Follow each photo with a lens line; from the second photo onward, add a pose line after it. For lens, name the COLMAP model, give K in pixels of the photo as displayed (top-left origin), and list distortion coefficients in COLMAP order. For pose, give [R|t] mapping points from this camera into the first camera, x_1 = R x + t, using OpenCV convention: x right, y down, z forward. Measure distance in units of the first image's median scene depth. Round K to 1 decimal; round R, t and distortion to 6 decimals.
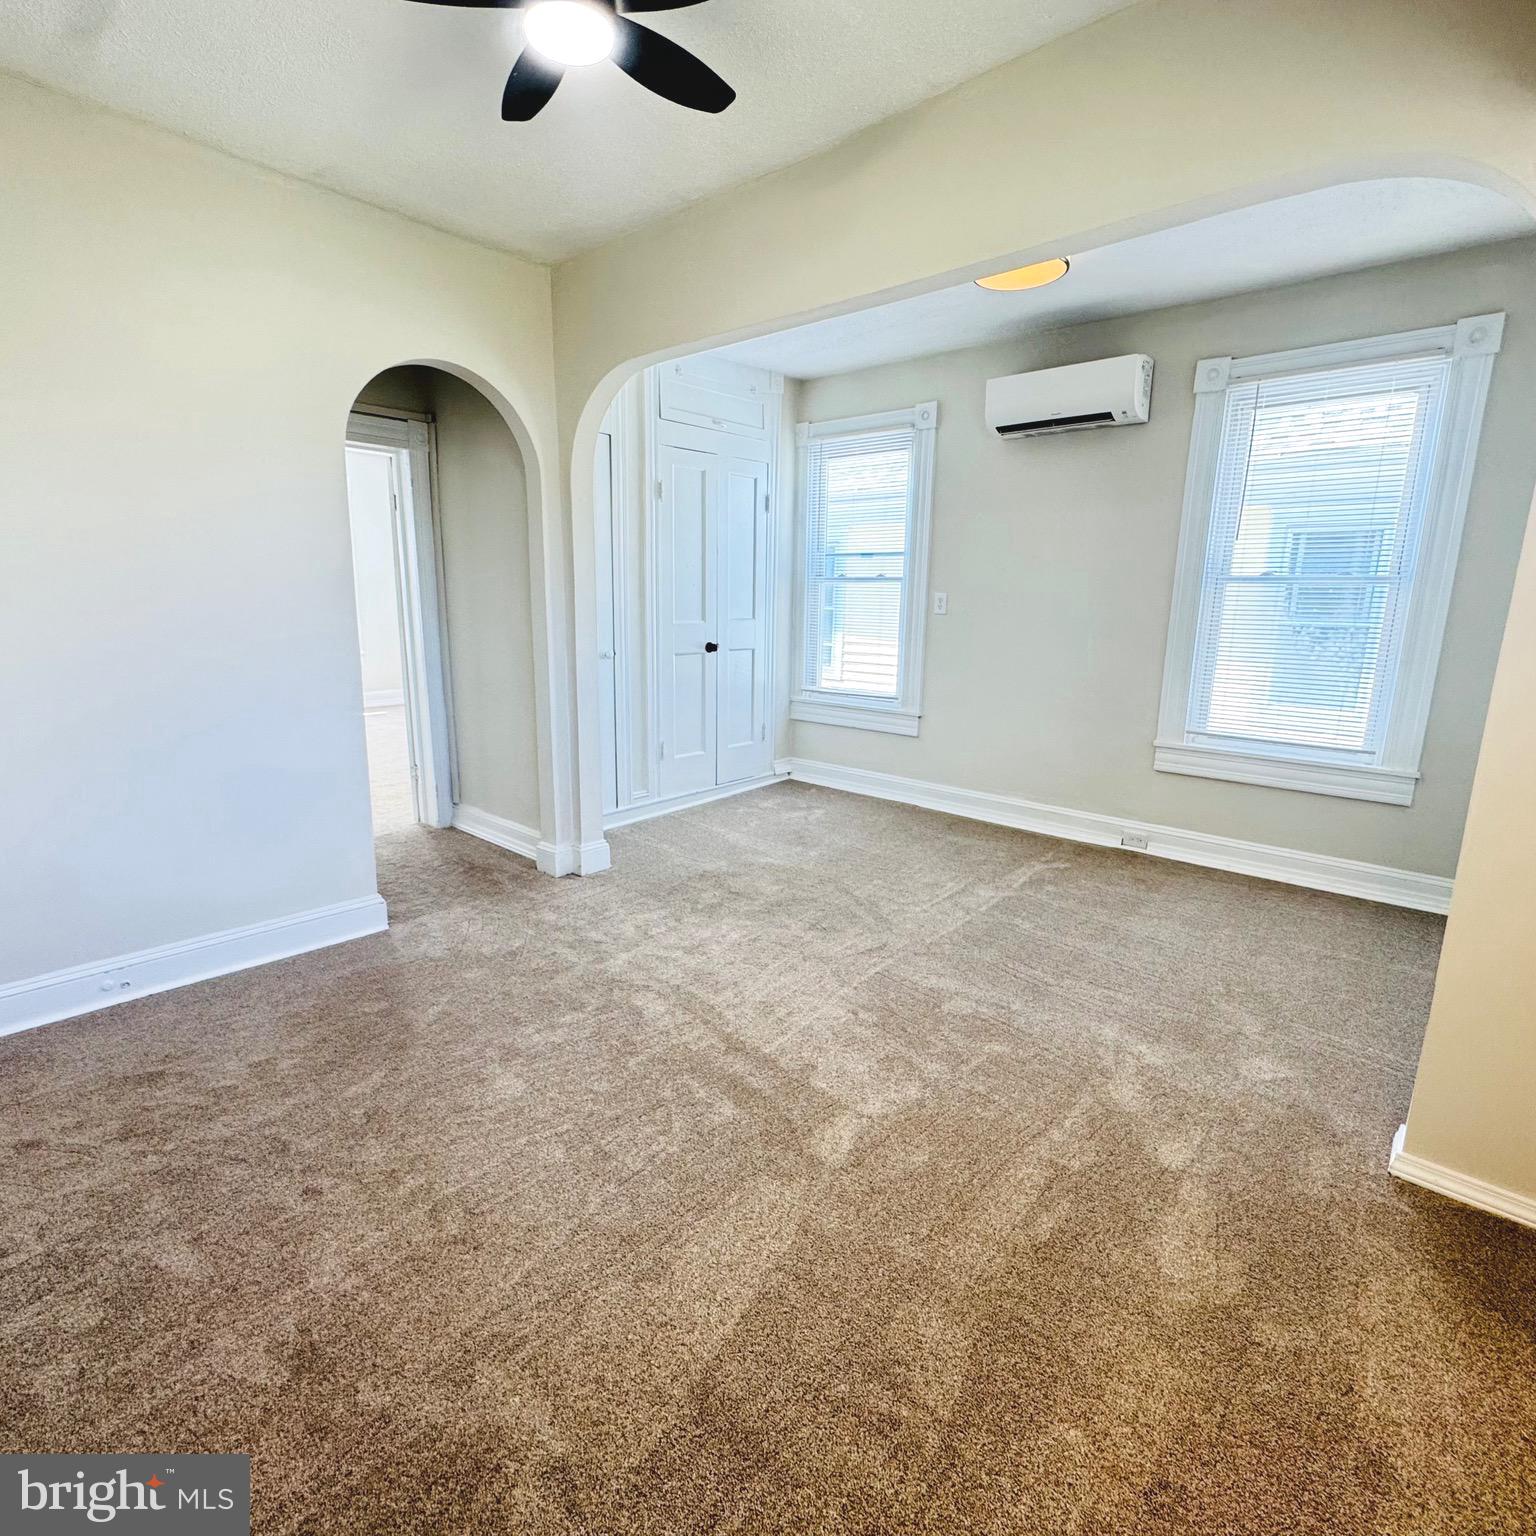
lens RADIAL K [[809.8, 0, 750.3], [0, 809.8, 763.8], [0, 0, 1]] dist [0.003044, 0.000689]
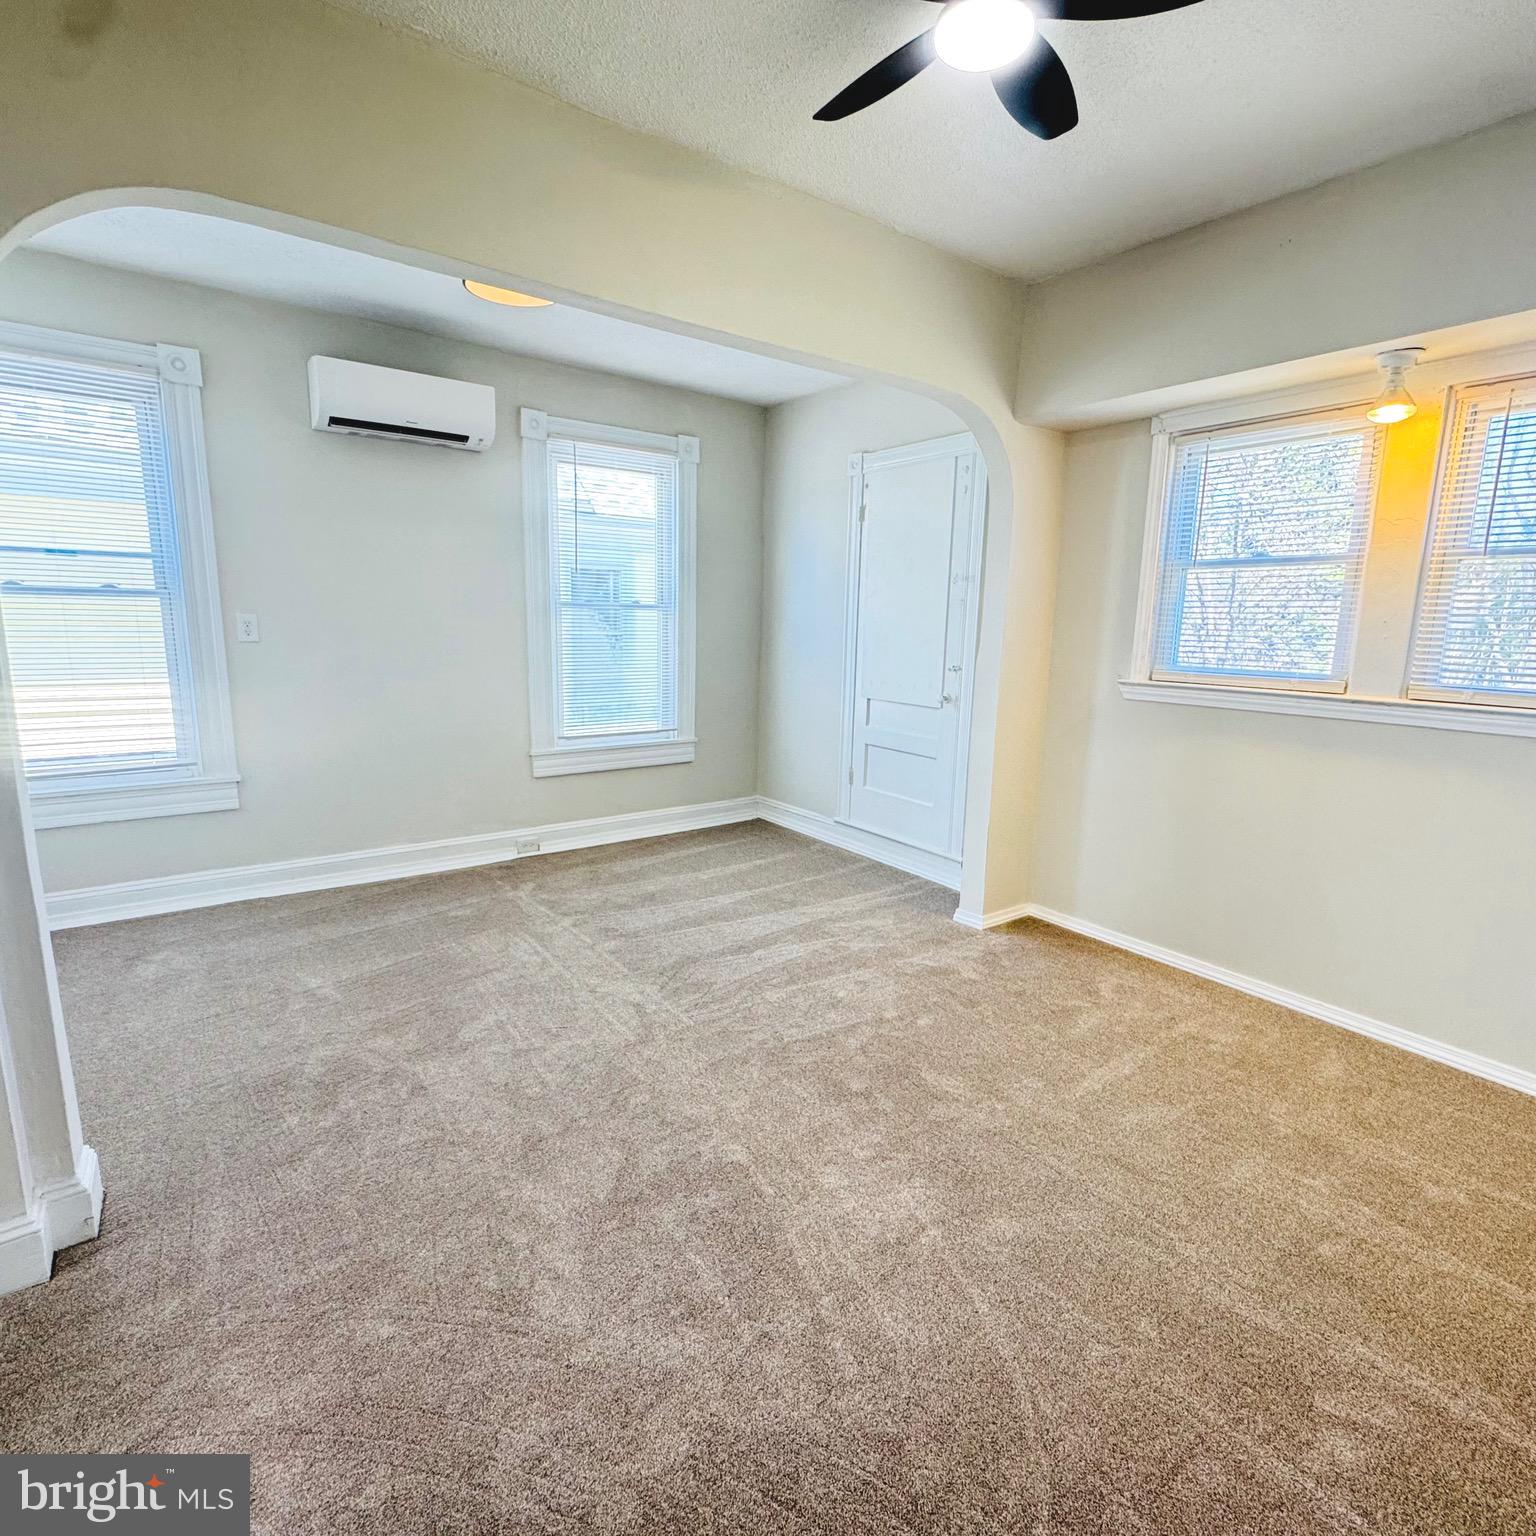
lens RADIAL K [[809.8, 0, 750.3], [0, 809.8, 763.8], [0, 0, 1]] dist [0.003044, 0.000689]
pose [[0.216536, -0.181872, 0.959184, -0.481160], [0.188304, 0.971826, 0.141760, -0.110405], [-0.957943, 0.149922, 0.244682, 0.455570]]
